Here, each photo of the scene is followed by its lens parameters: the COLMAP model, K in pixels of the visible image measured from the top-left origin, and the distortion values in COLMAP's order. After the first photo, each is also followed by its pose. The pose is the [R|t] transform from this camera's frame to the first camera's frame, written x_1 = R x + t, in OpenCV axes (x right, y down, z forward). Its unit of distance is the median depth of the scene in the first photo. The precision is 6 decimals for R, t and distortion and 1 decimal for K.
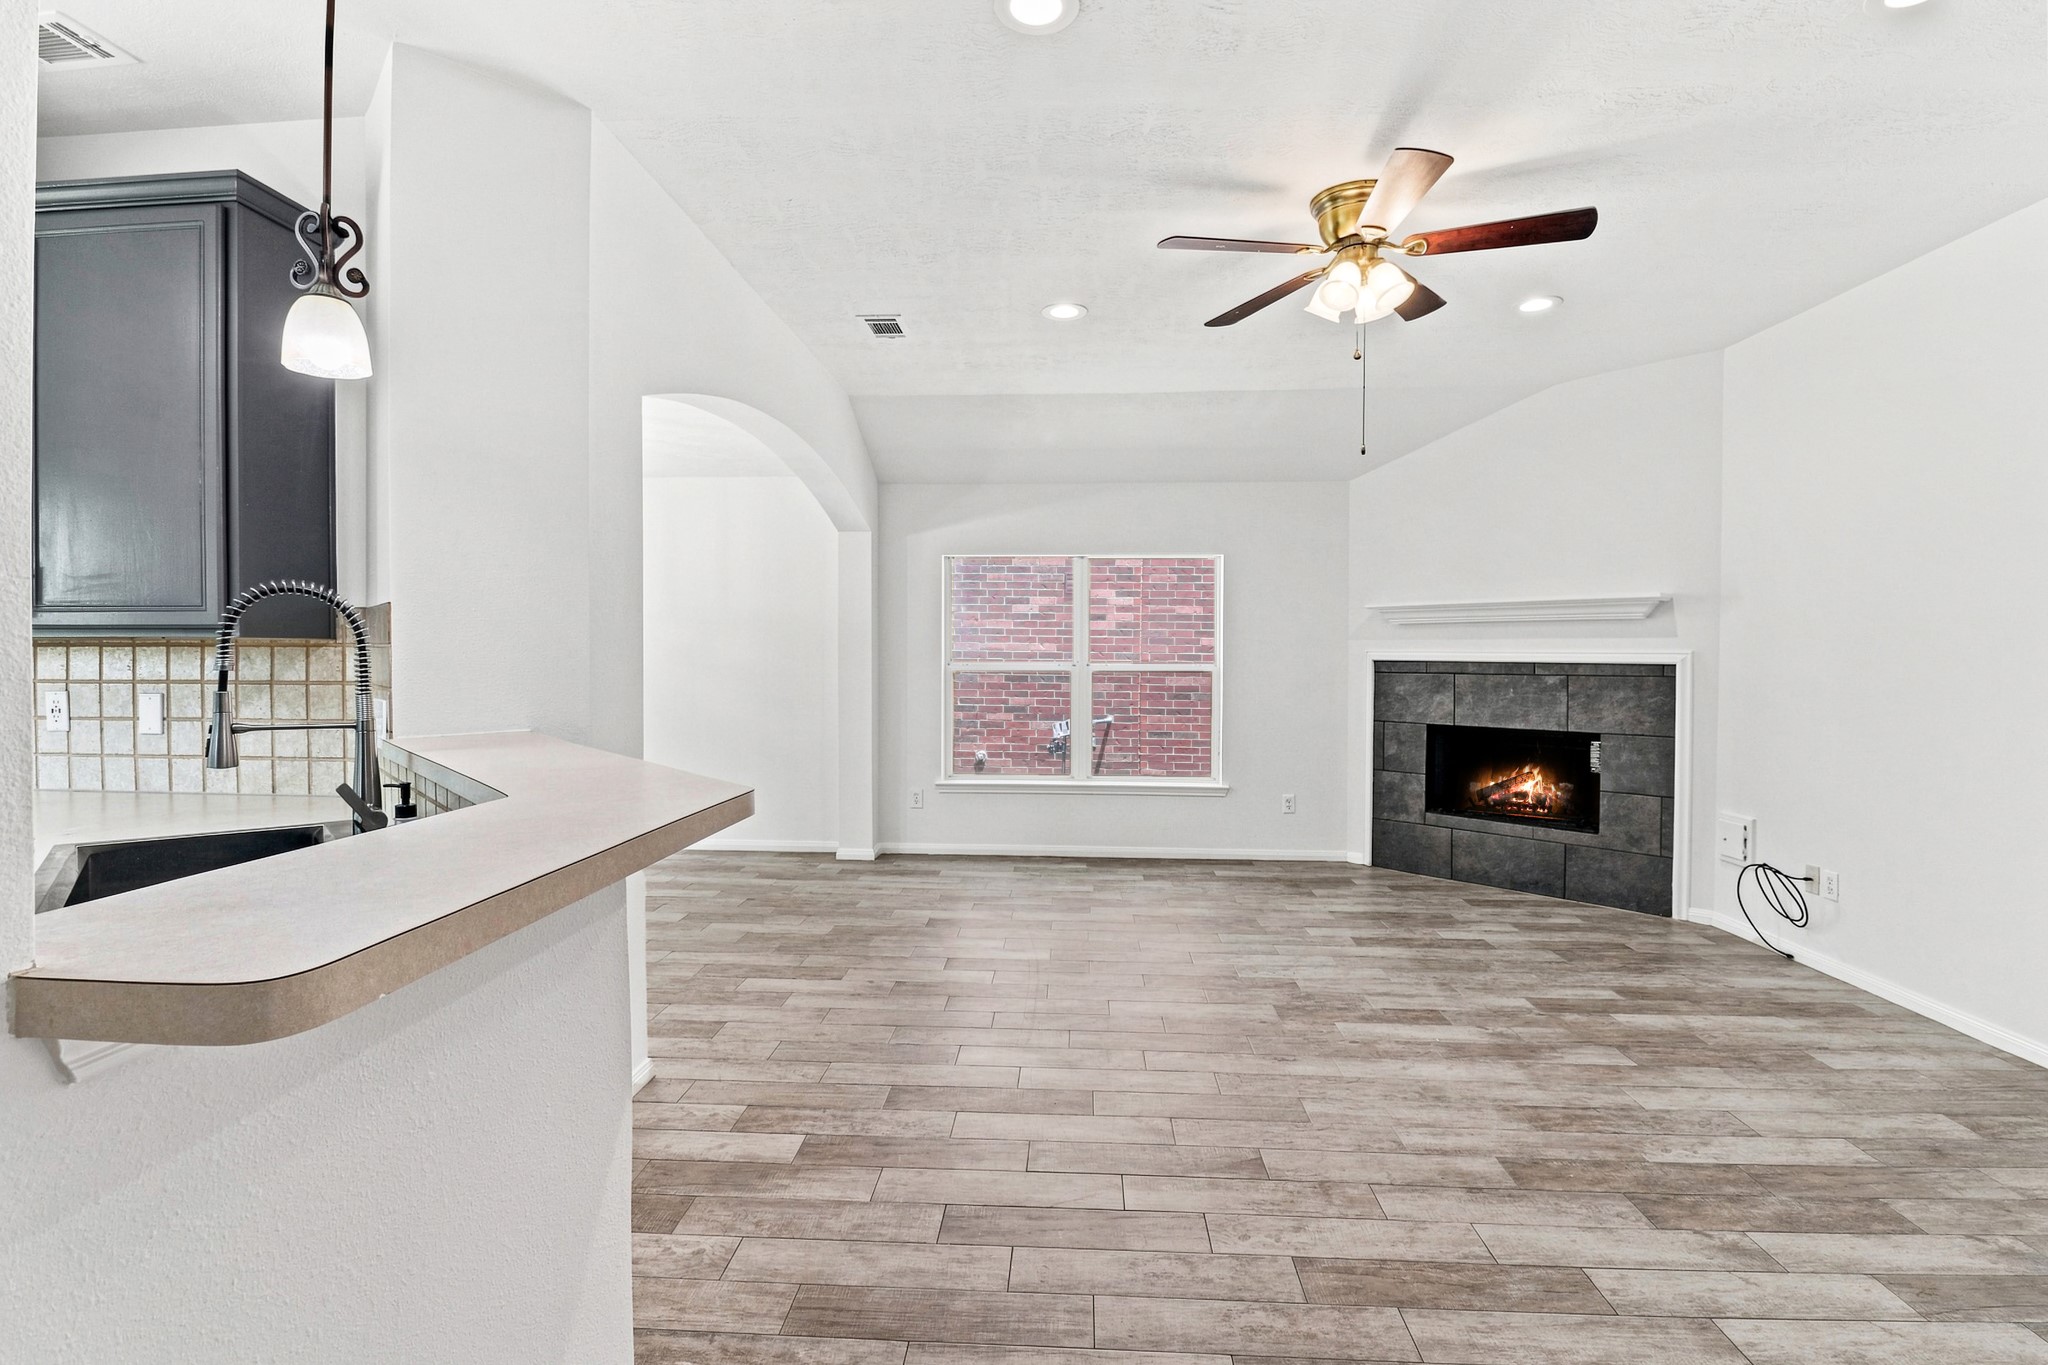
lens RADIAL K [[960.4, 0, 1022.2], [0, 960.4, 674.5], [0, 0, 1]] dist [-0.004992, 0.003316]
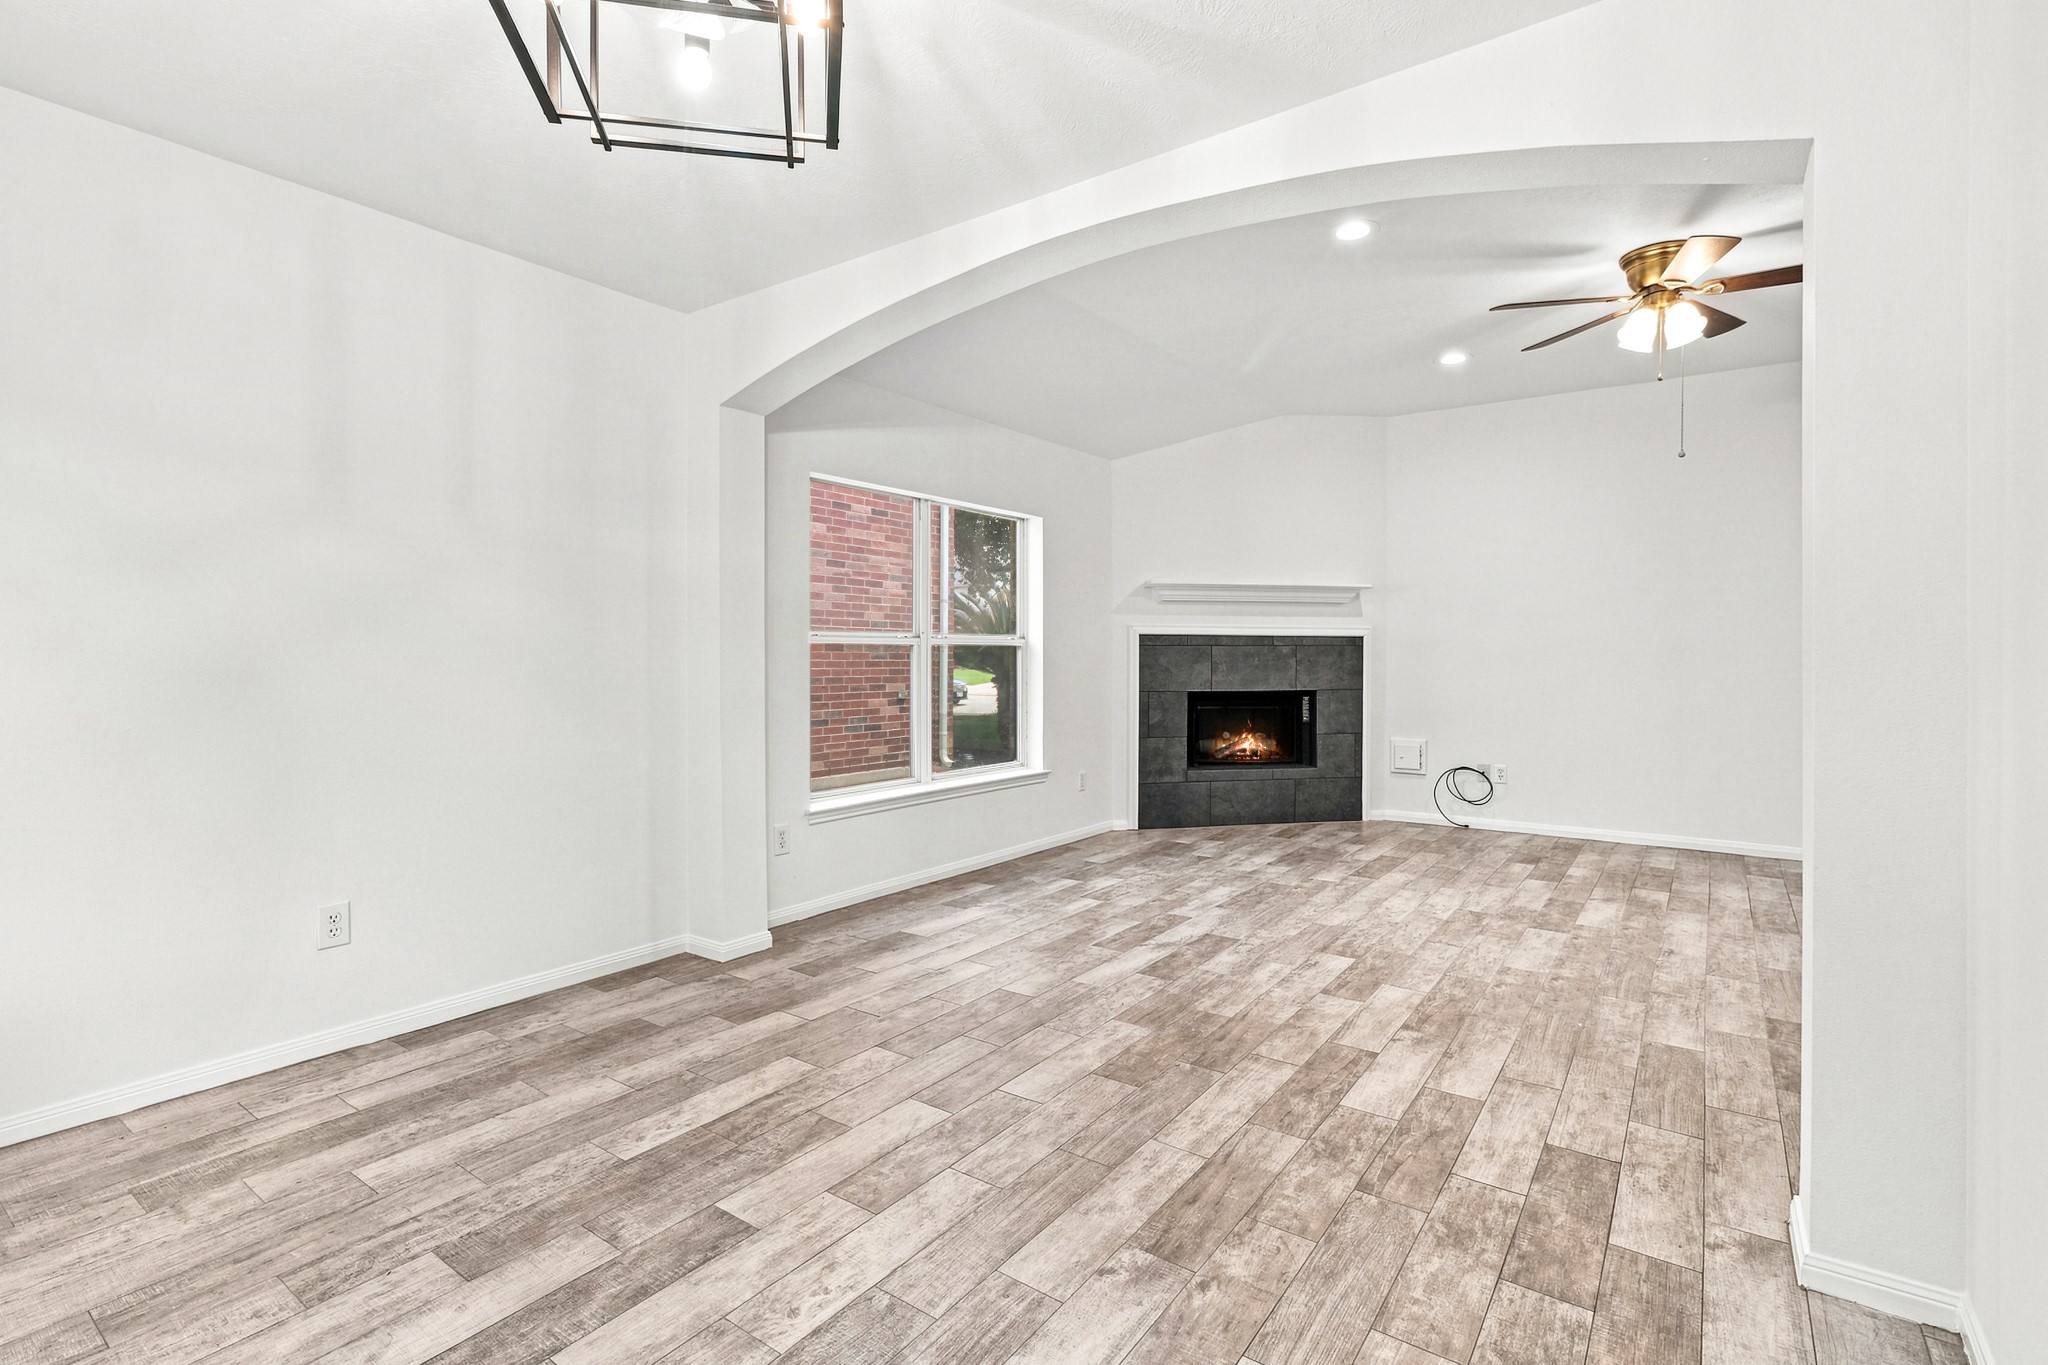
lens RADIAL K [[960.4, 0, 1015.0], [0, 960.4, 677.7], [0, 0, 1]] dist [-0.004992, 0.003316]
pose [[0.536210, -0.026242, 0.843677, -0.761487], [0.022138, 0.999610, 0.017022, 0.014089], [-0.843794, 0.009550, 0.536582, 0.683149]]
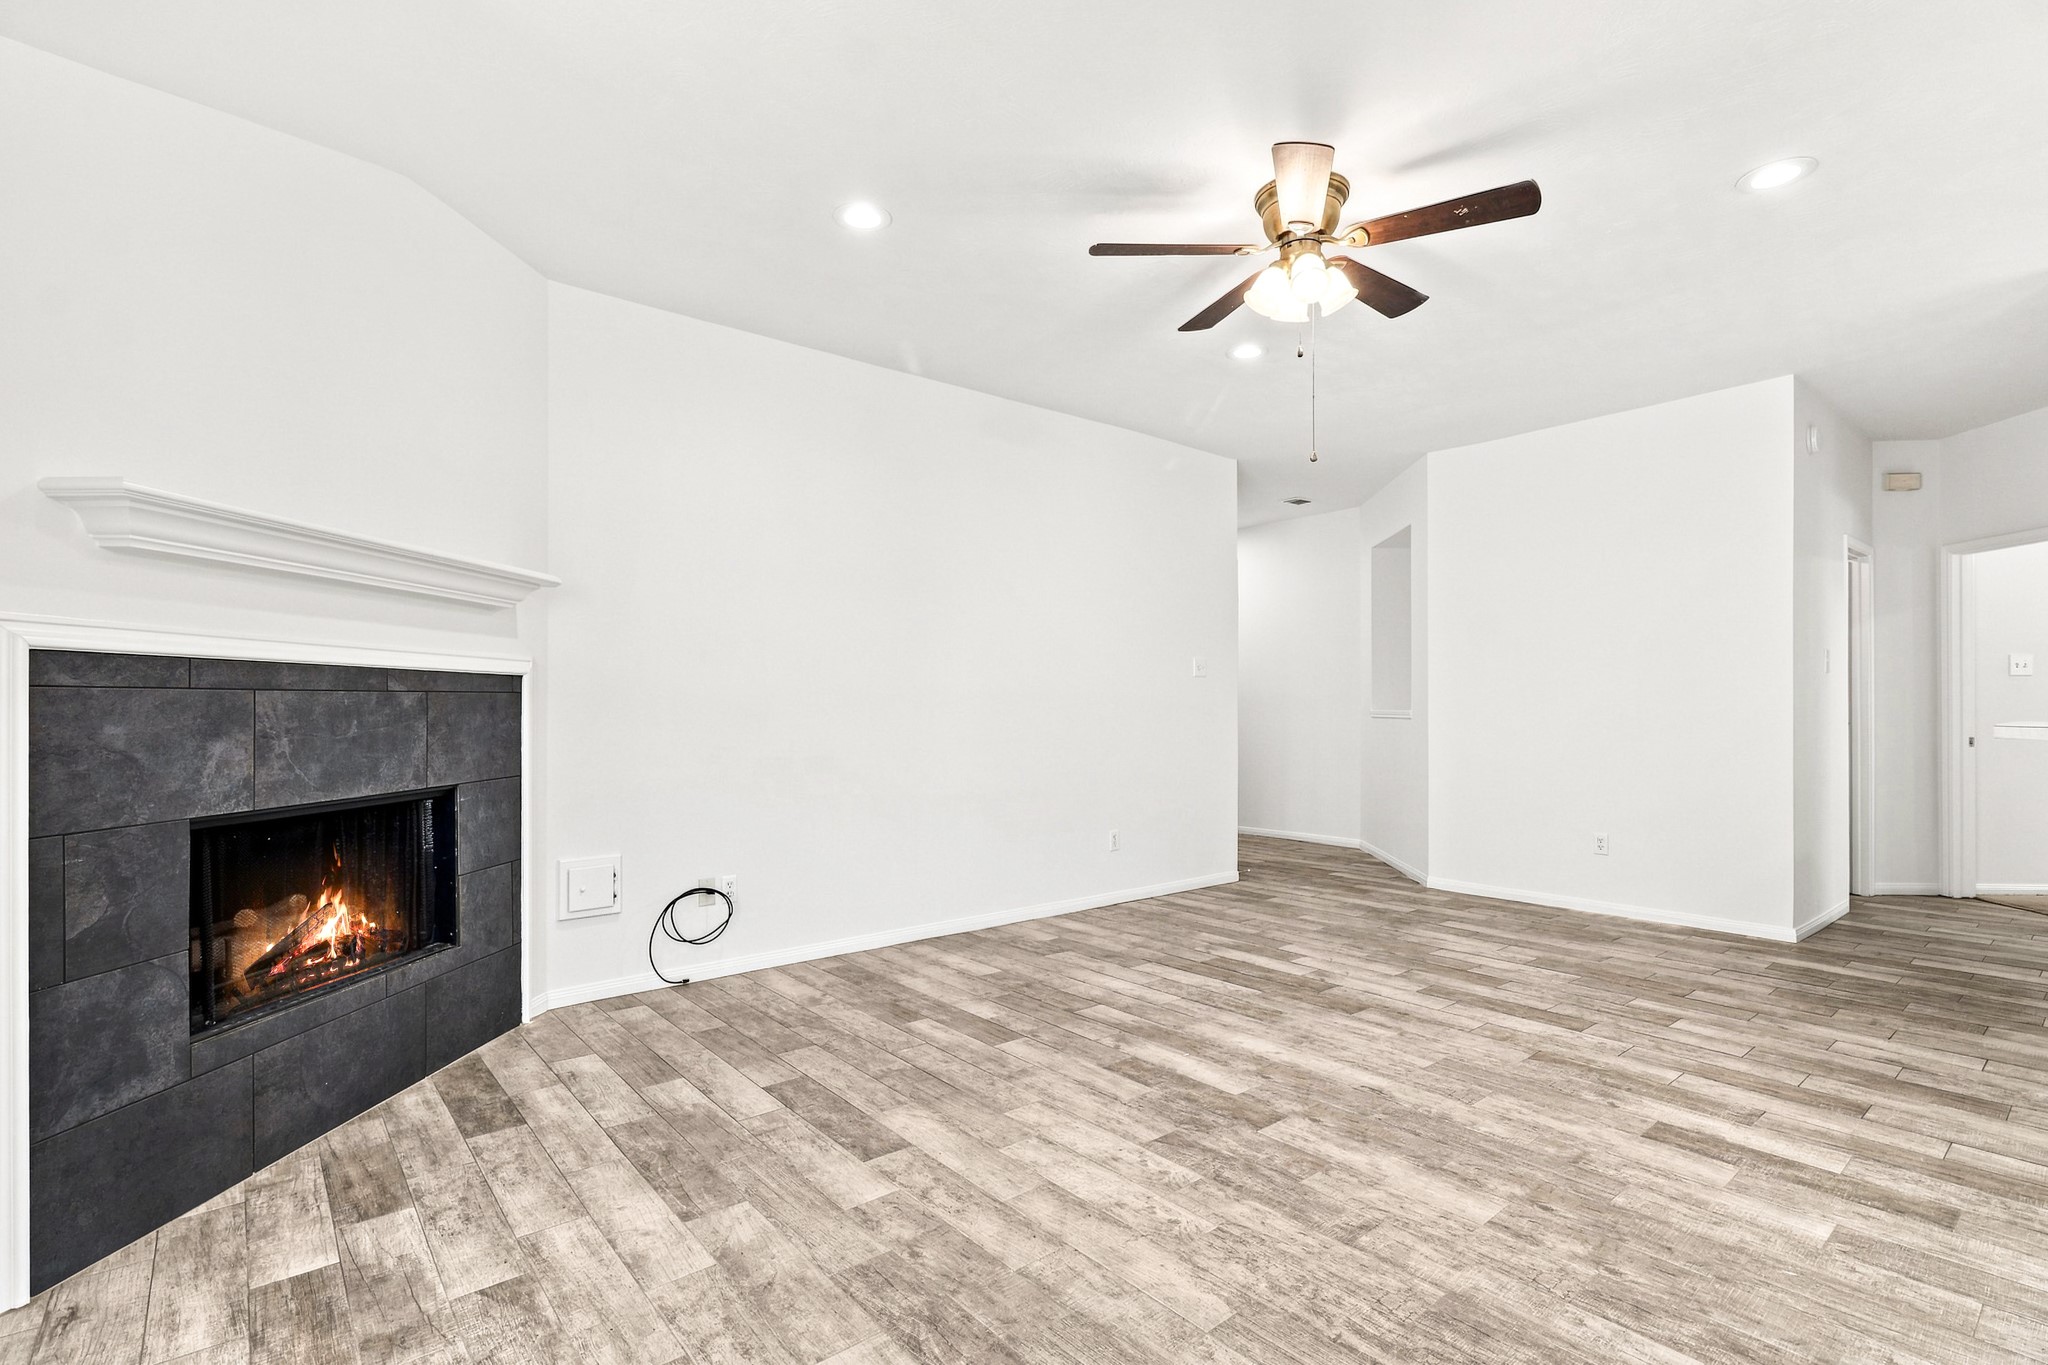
lens RADIAL K [[960.4, 0, 1021.1], [0, 960.4, 712.6], [0, 0, 1]] dist [-0.004992, 0.003316]
pose [[-0.686196, -0.010003, 0.727348, -0.107922], [0.014043, 0.999537, 0.026994, 0.003612], [-0.727281, 0.028738, -0.685738, 1.227617]]
